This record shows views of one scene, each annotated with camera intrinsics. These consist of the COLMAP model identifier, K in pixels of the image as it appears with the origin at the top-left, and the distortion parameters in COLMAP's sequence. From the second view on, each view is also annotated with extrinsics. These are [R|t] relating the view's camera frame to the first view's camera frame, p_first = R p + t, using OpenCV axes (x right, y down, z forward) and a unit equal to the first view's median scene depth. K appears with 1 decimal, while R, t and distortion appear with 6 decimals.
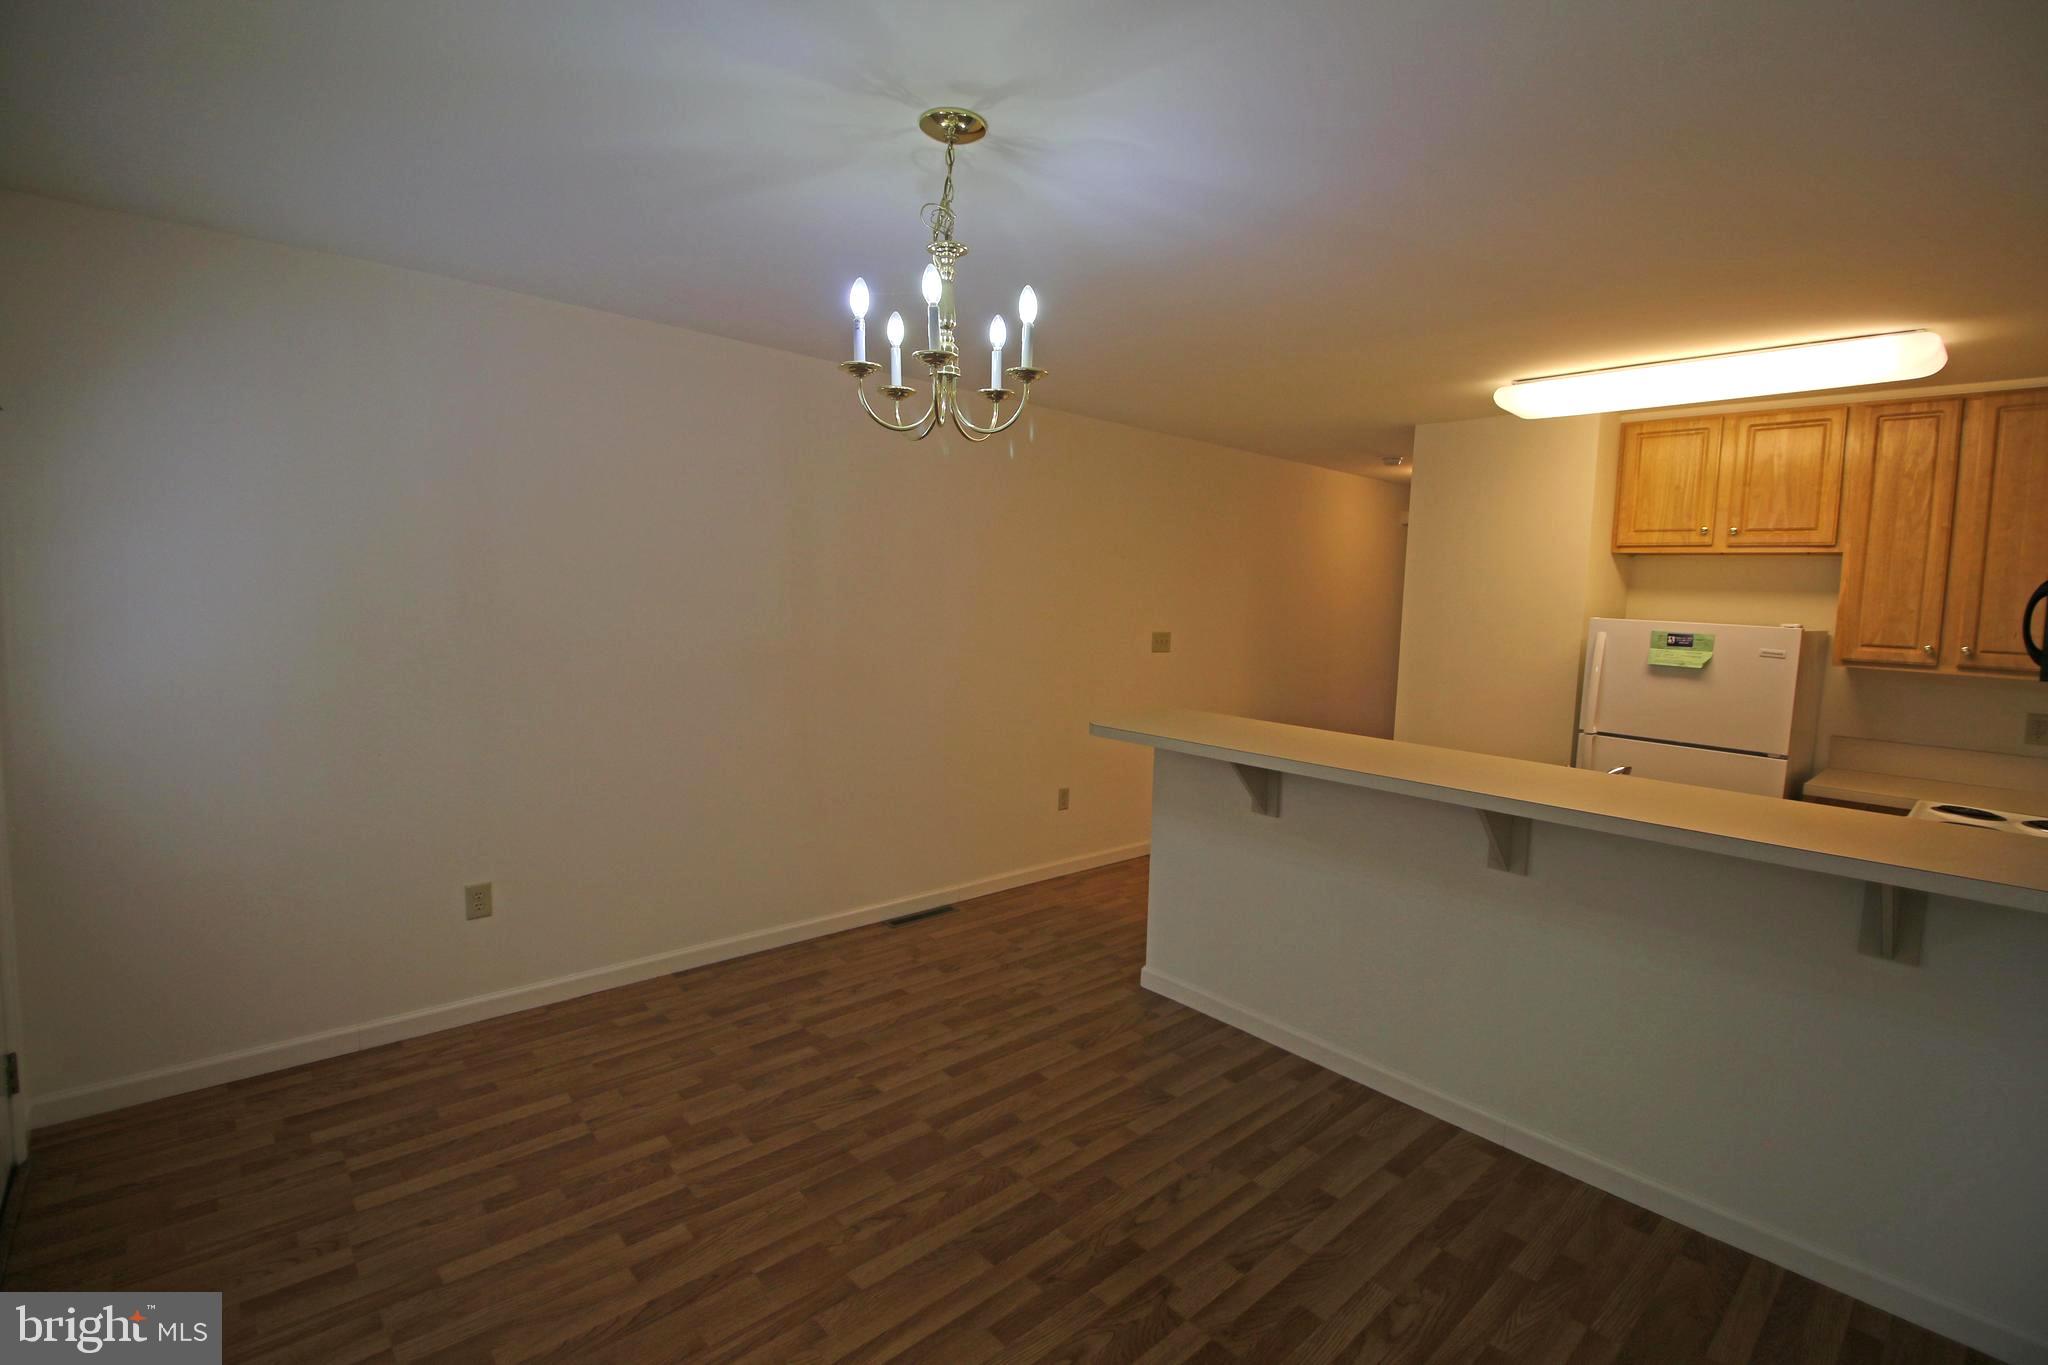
lens RADIAL K [[942.0, 0, 1035.1], [0, 942.0, 660.9], [0, 0, 1]] dist [0.001734, -0.004197]
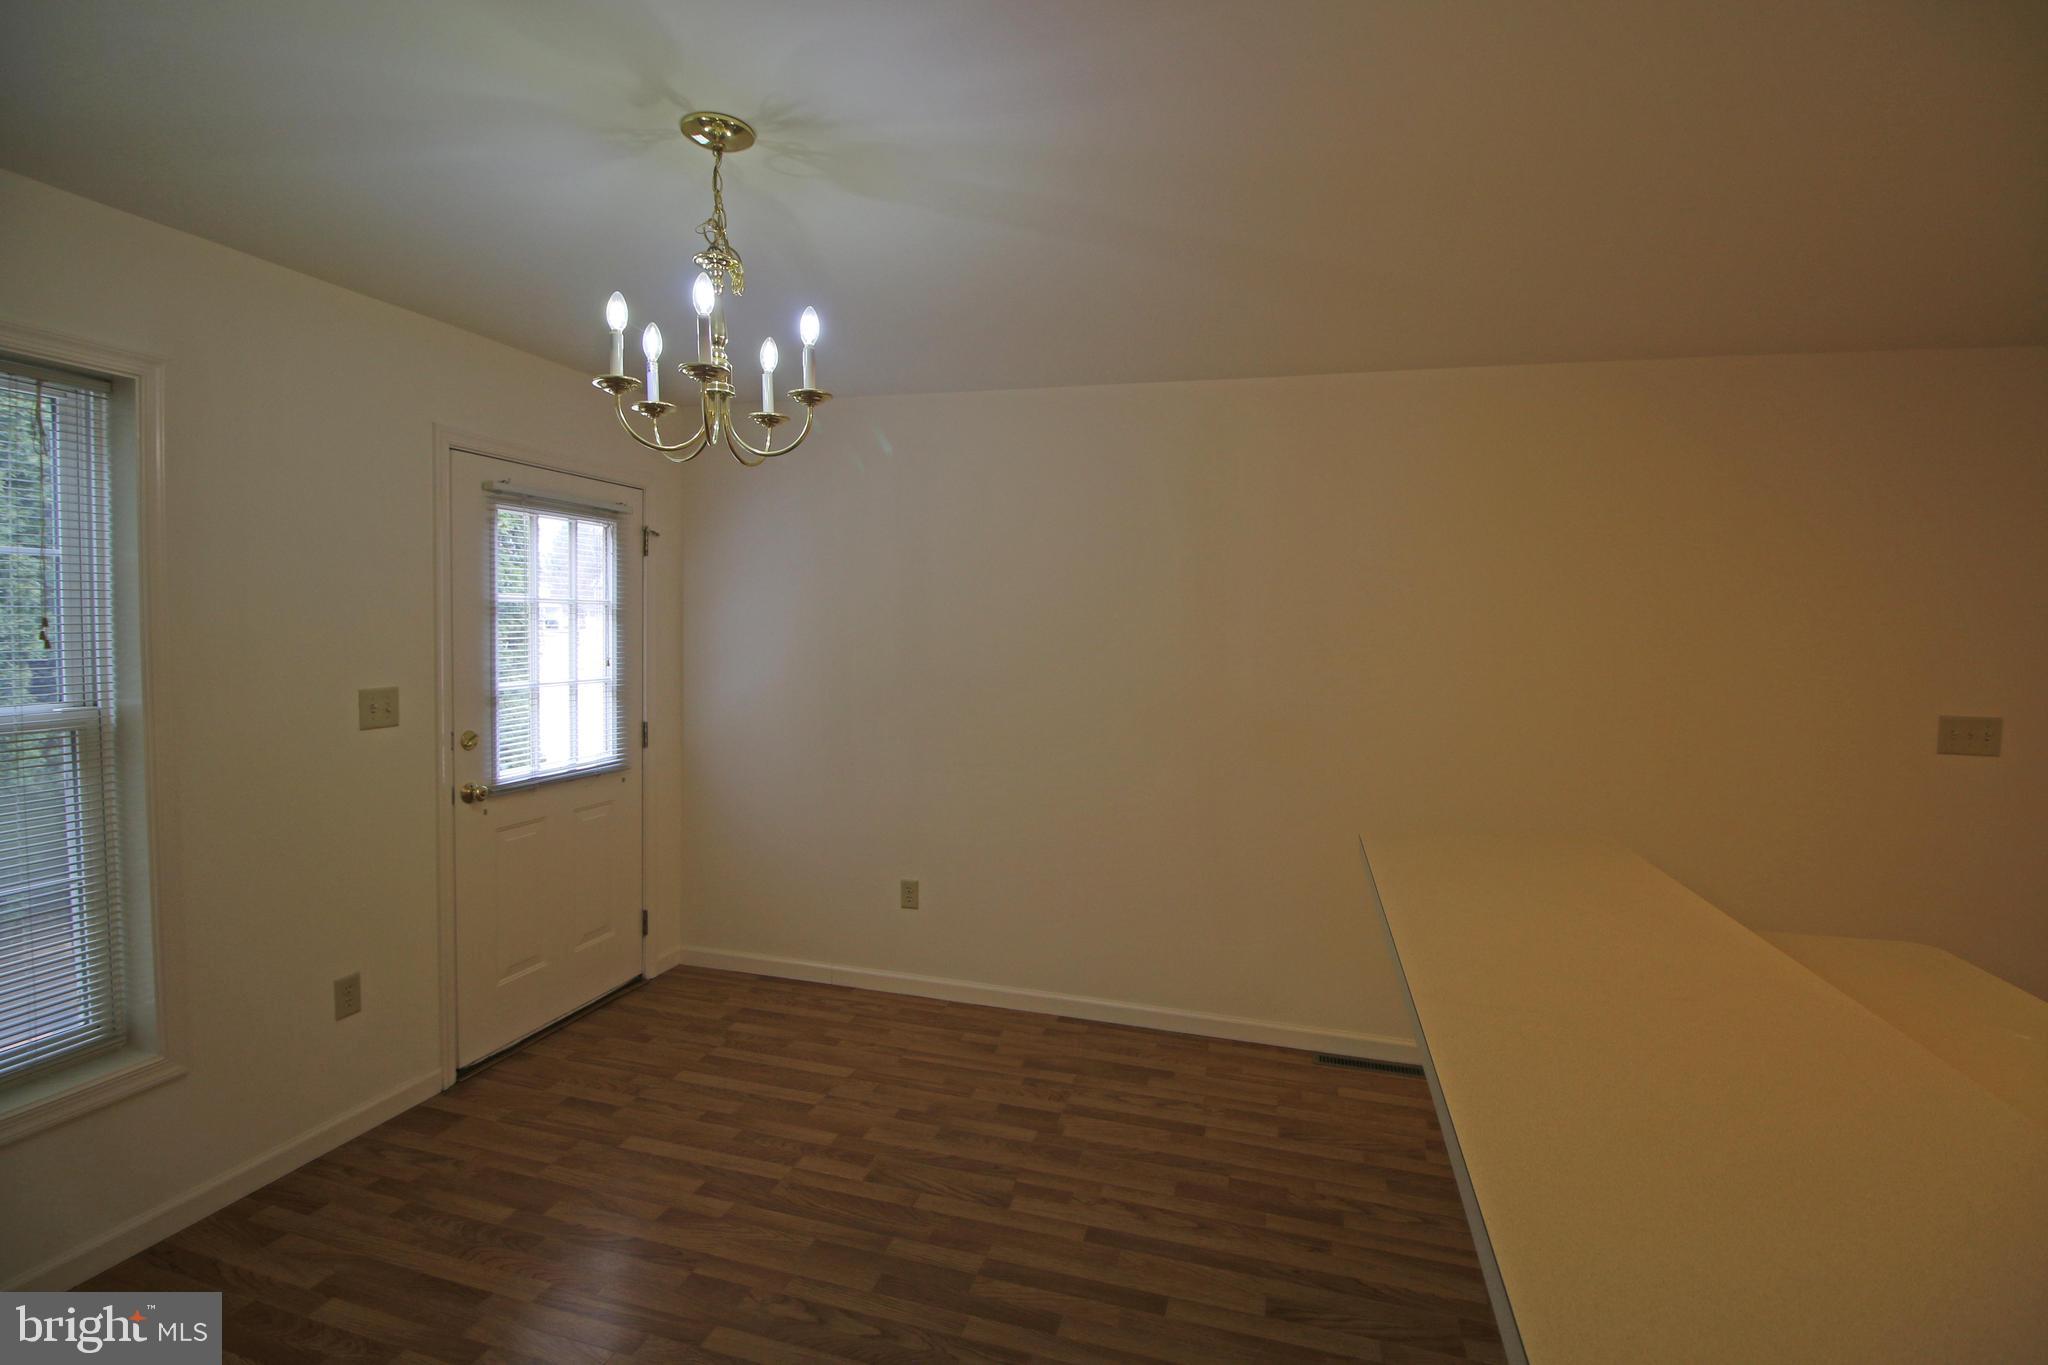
lens RADIAL K [[942.0, 0, 1029.1], [0, 942.0, 674.7], [0, 0, 1]] dist [0.001734, -0.004197]
pose [[0.524500, 0.020681, -0.851159, 0.558001], [-0.066184, 0.997670, -0.016544, -0.020132], [0.848834, 0.065011, 0.524647, 0.510264]]
